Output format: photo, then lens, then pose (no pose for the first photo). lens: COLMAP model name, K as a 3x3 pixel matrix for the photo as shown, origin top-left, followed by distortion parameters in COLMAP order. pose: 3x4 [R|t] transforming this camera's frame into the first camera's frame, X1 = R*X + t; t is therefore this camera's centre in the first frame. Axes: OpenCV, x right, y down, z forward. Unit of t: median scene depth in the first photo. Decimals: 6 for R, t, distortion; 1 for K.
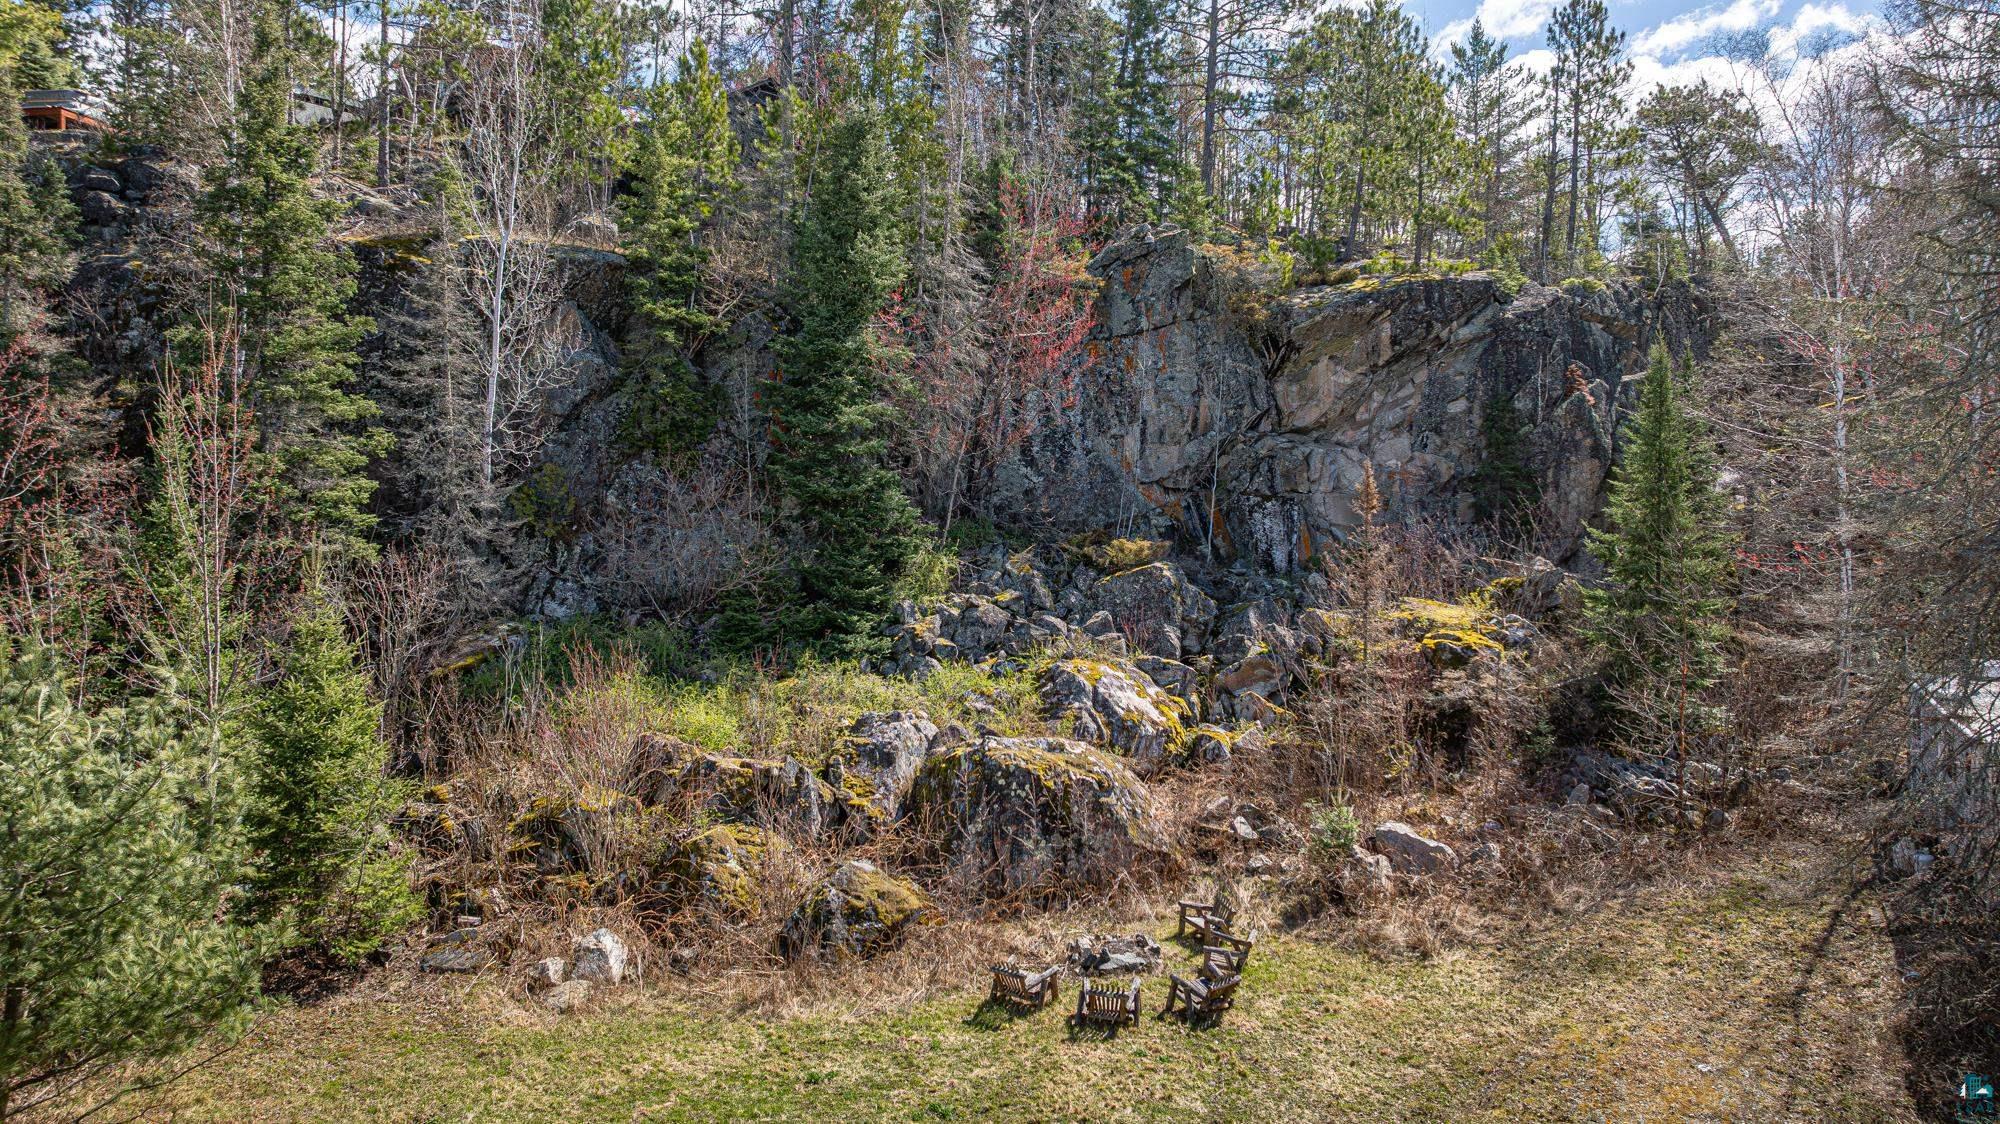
lens RADIAL K [[1415.8, 0, 1021.1], [0, 1415.8, 555.6], [0, 0, 1]] dist [-0.034496, 0.022136]
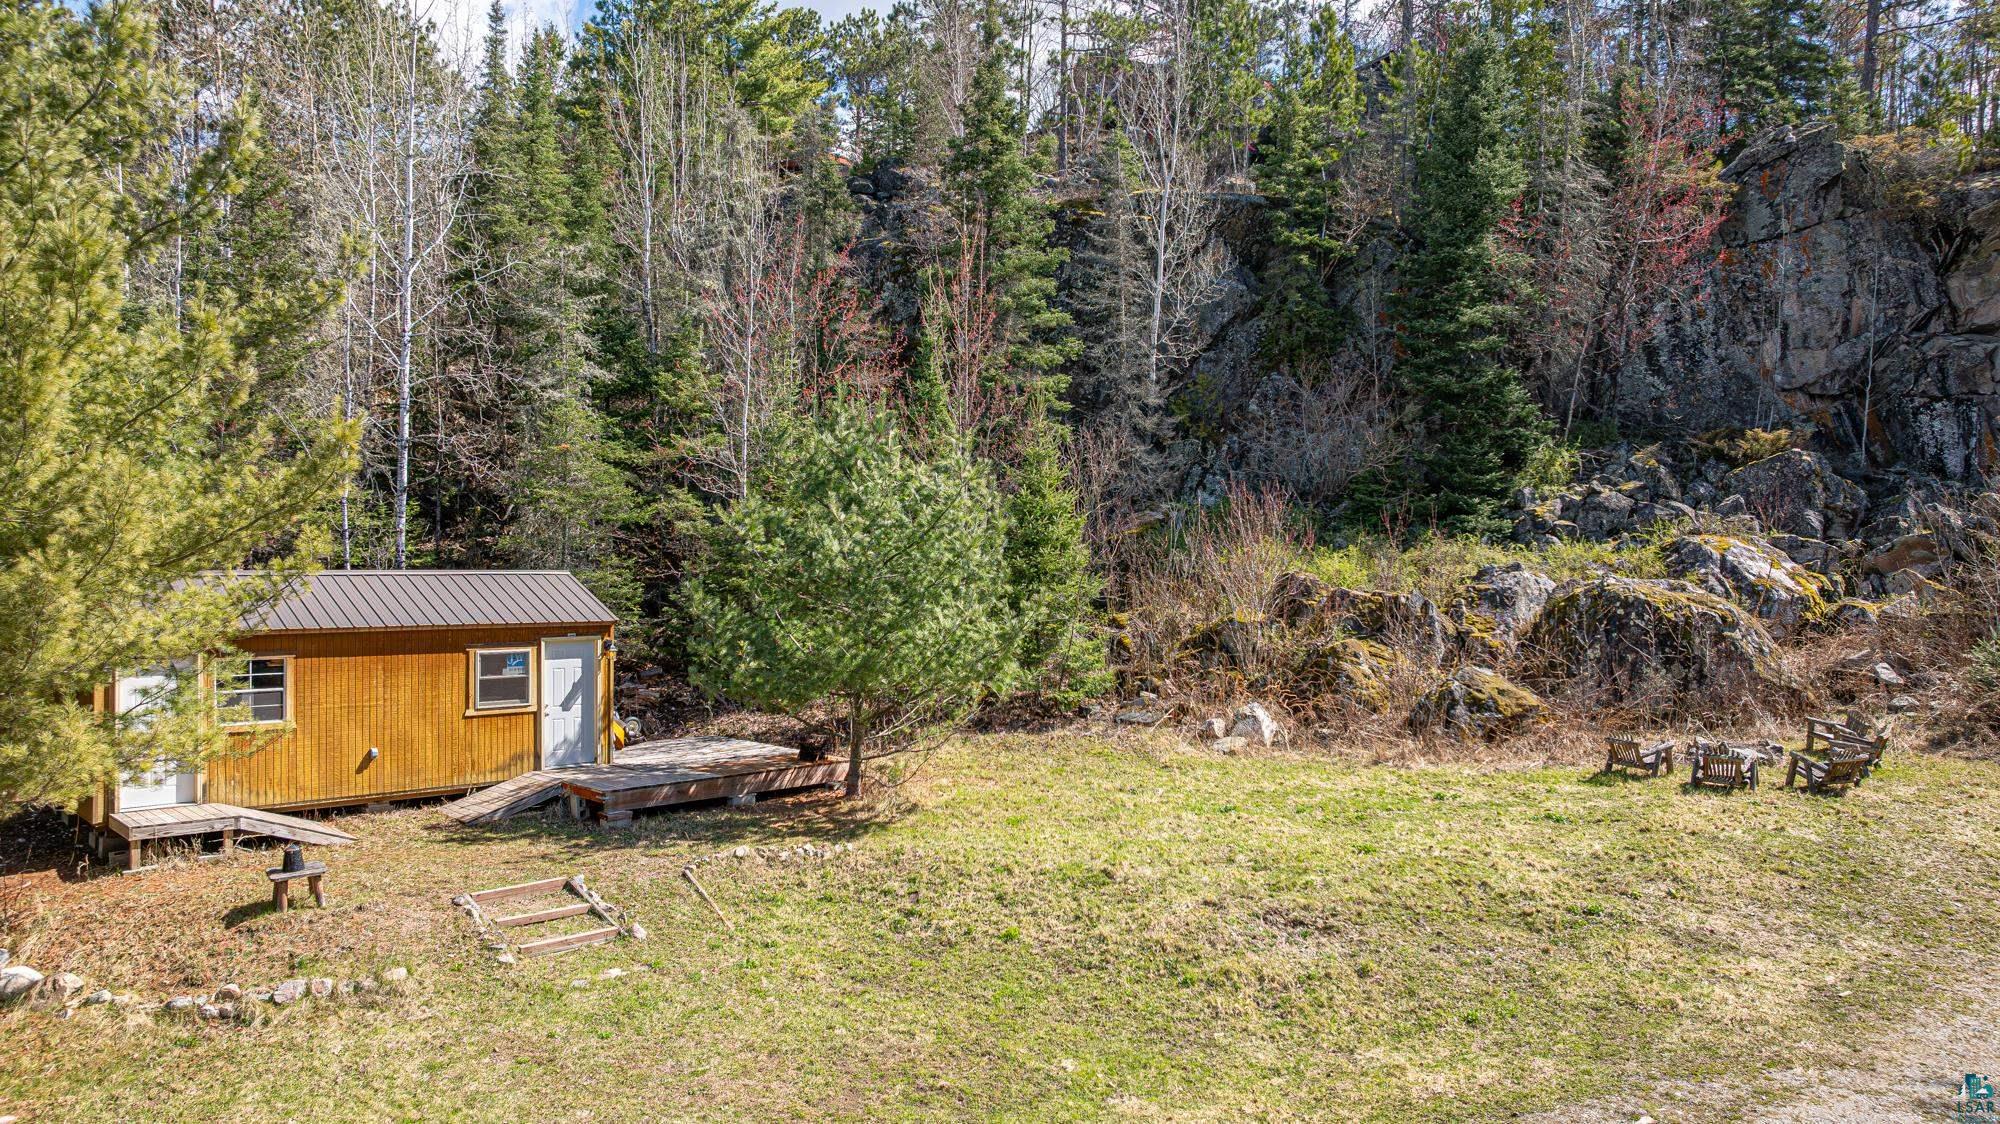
lens RADIAL K [[1415.8, 0, 1000.4], [0, 1415.8, 559.7], [0, 0, 1]] dist [-0.034496, 0.022136]
pose [[0.904227, -0.002153, -0.427047, 0.013501], [-0.008838, 0.999679, -0.023754, 0.120824], [0.426961, 0.025253, 0.903917, -0.125240]]
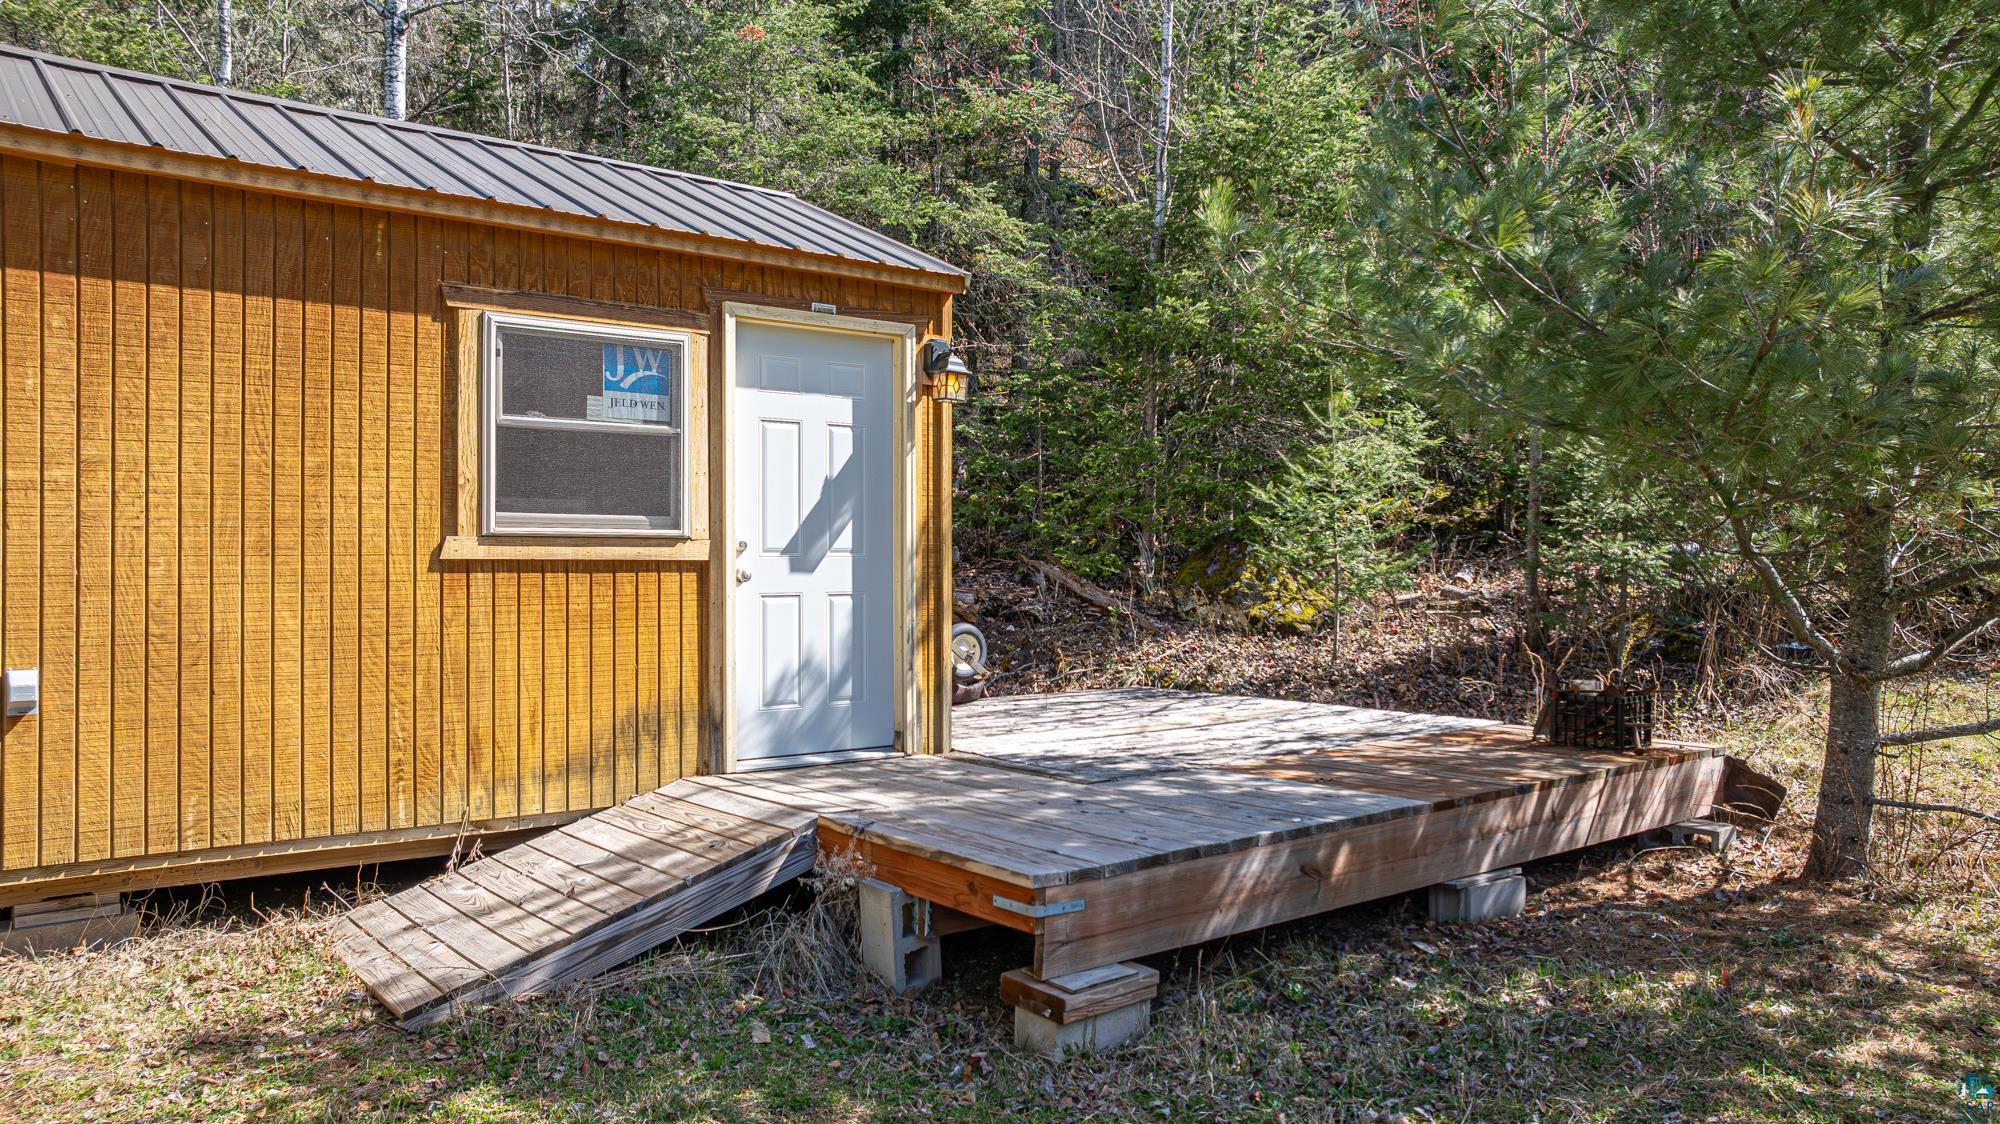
lens RADIAL K [[1415.8, 0, 994.9], [0, 1415.8, 557.8], [0, 0, 1]] dist [-0.034496, 0.022136]
pose [[0.860679, -0.005739, -0.509115, -0.357616], [-0.008942, 0.999612, -0.026384, 0.185377], [0.509069, 0.027261, 0.860294, 0.260644]]
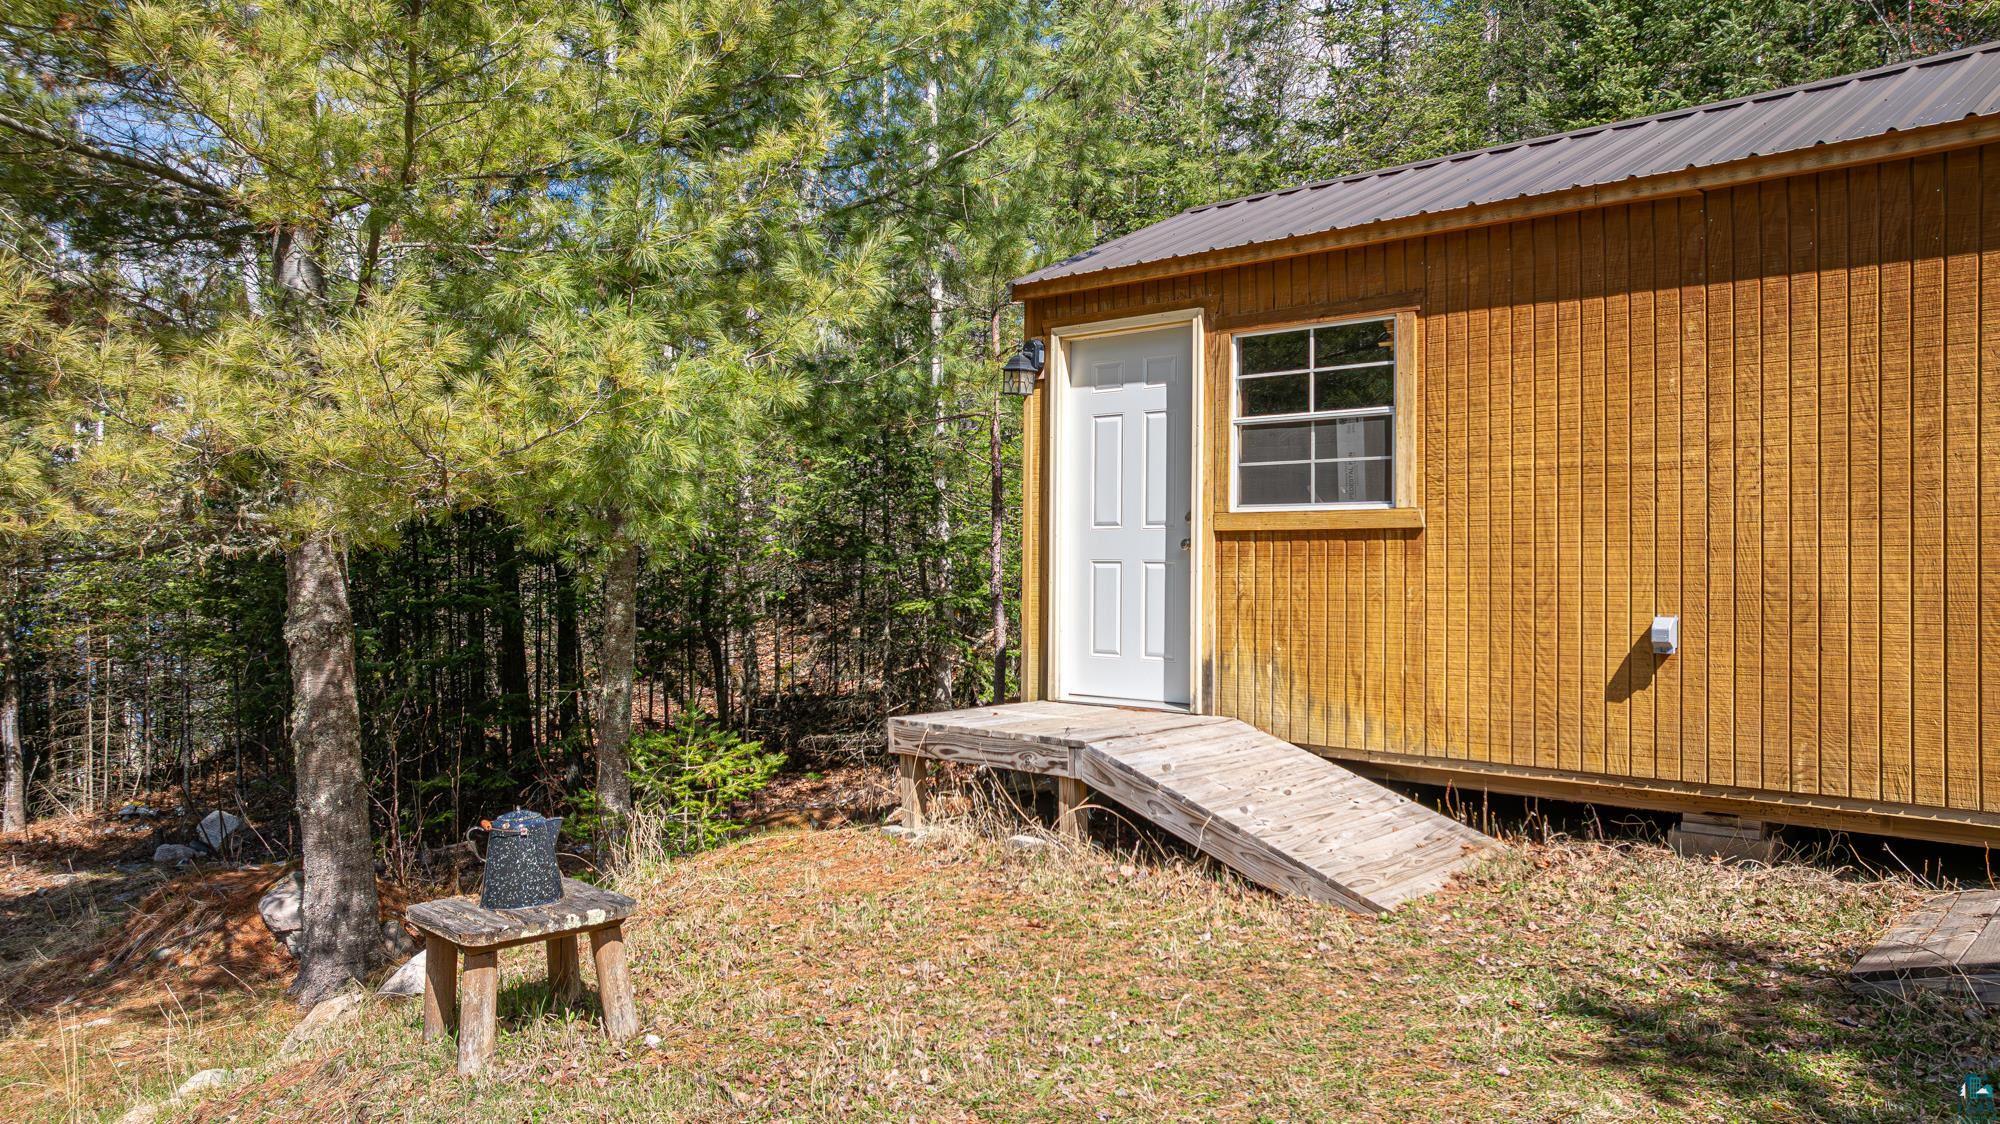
lens RADIAL K [[1415.8, 0, 985.2], [0, 1415.8, 554.2], [0, 0, 1]] dist [-0.034496, 0.022136]
pose [[-0.379606, -0.005967, -0.925129, -0.320677], [-0.020782, 0.999782, 0.002079, 0.187562], [0.924915, 0.020016, -0.379647, 0.322492]]
